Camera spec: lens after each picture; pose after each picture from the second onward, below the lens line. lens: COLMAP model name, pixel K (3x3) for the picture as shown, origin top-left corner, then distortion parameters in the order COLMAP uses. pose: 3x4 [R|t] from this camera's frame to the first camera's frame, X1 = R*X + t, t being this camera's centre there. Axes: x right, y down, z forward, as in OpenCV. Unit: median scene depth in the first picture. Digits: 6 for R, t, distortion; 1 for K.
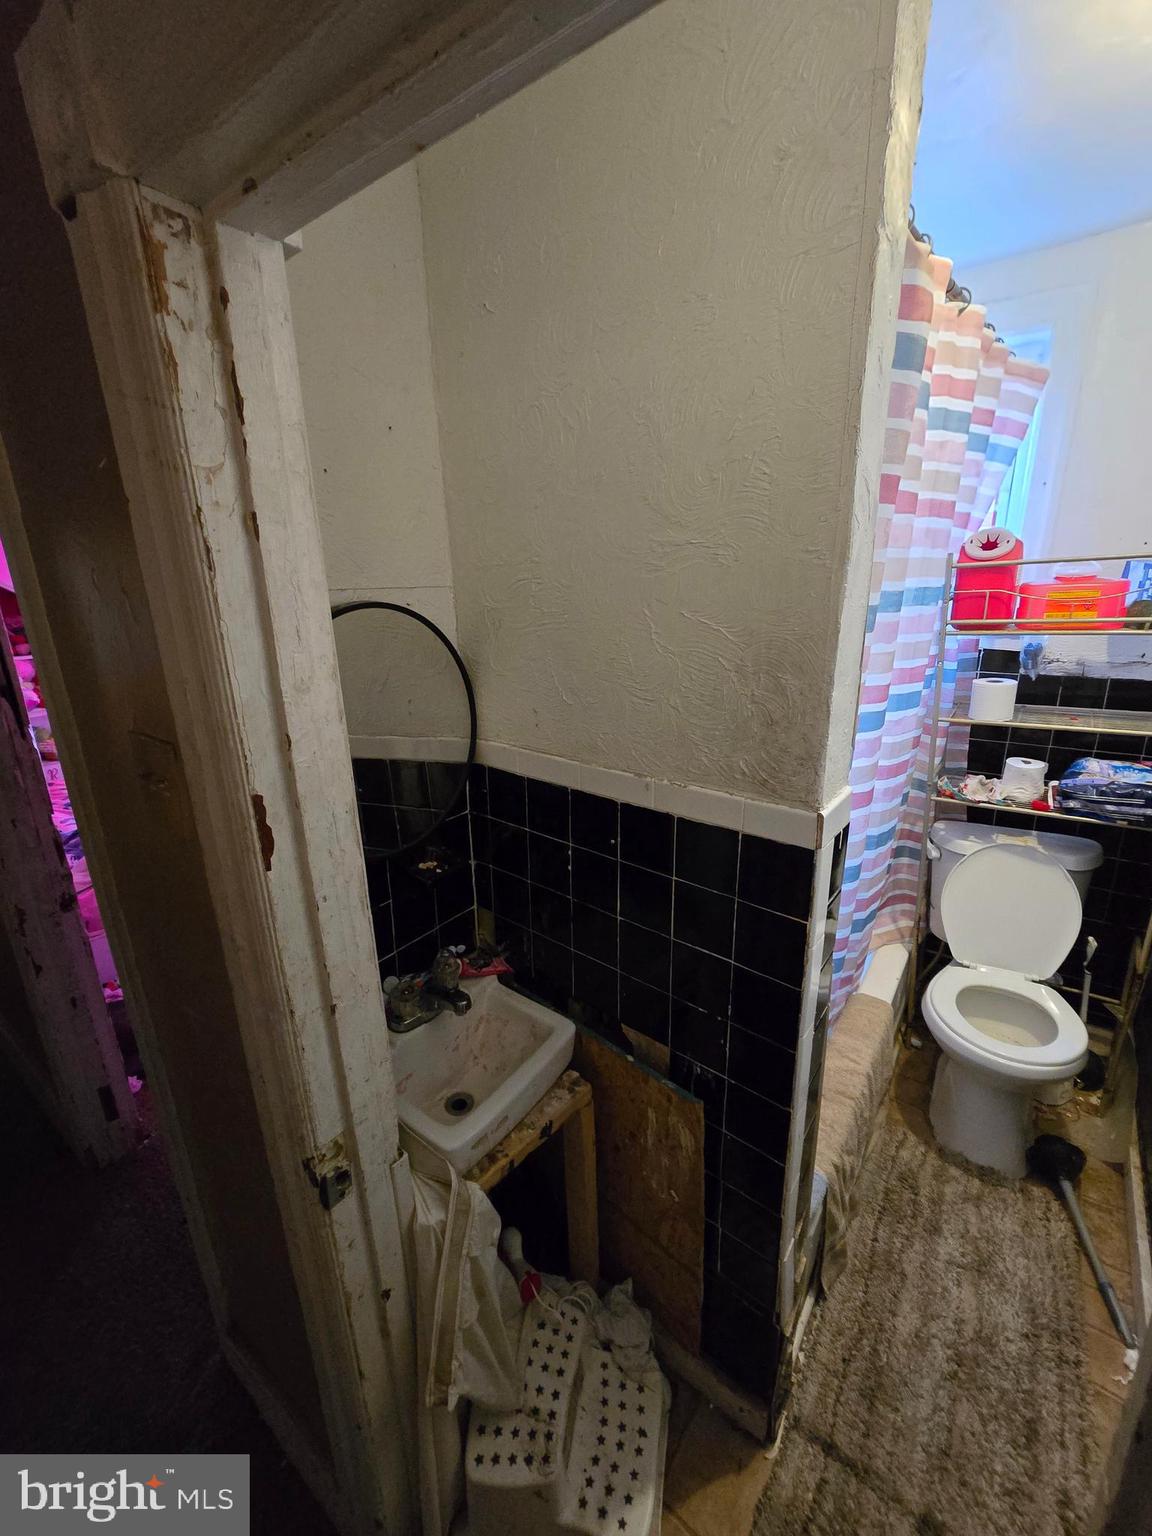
lens RADIAL K [[632.0, 0, 572.5], [0, 632.0, 765.4], [0, 0, 1]] dist [-0.004864, 0.000493]
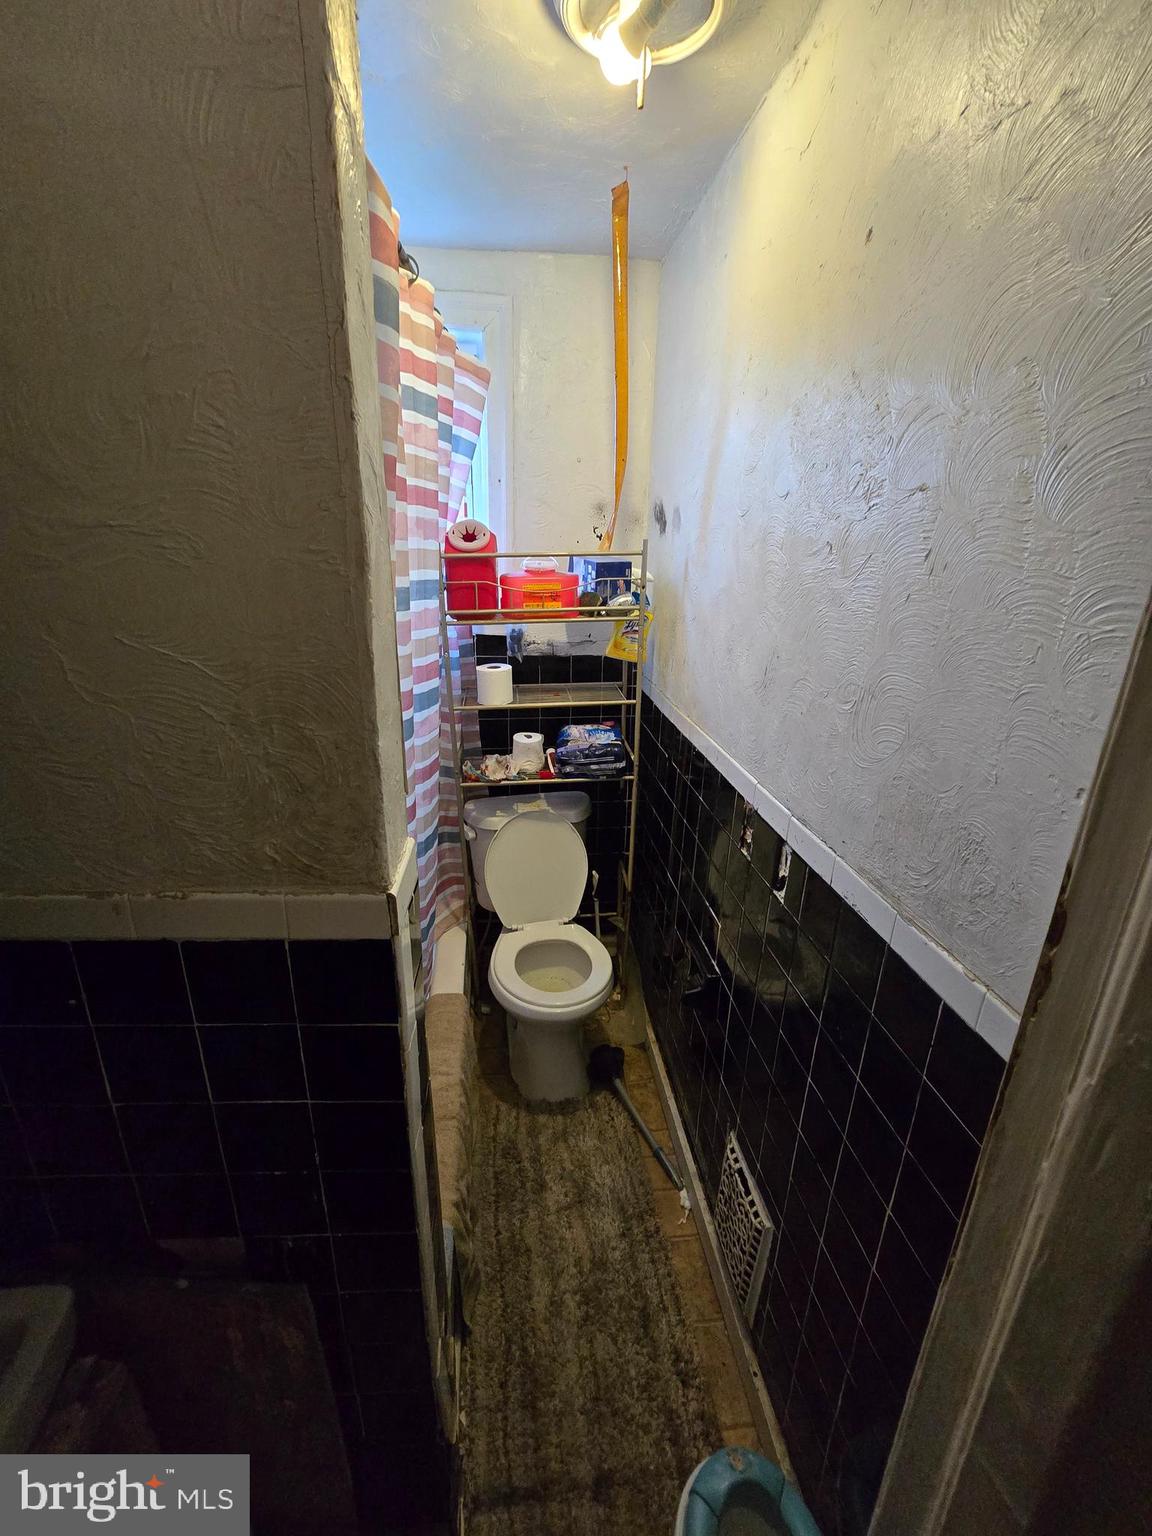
lens RADIAL K [[632.0, 0, 572.5], [0, 632.0, 765.4], [0, 0, 1]] dist [-0.004864, 0.000493]
pose [[0.728564, -0.184272, 0.659726, 0.037401], [0.158447, 0.982351, 0.099407, -0.060632], [-0.666400, 0.032107, 0.744903, 0.136788]]
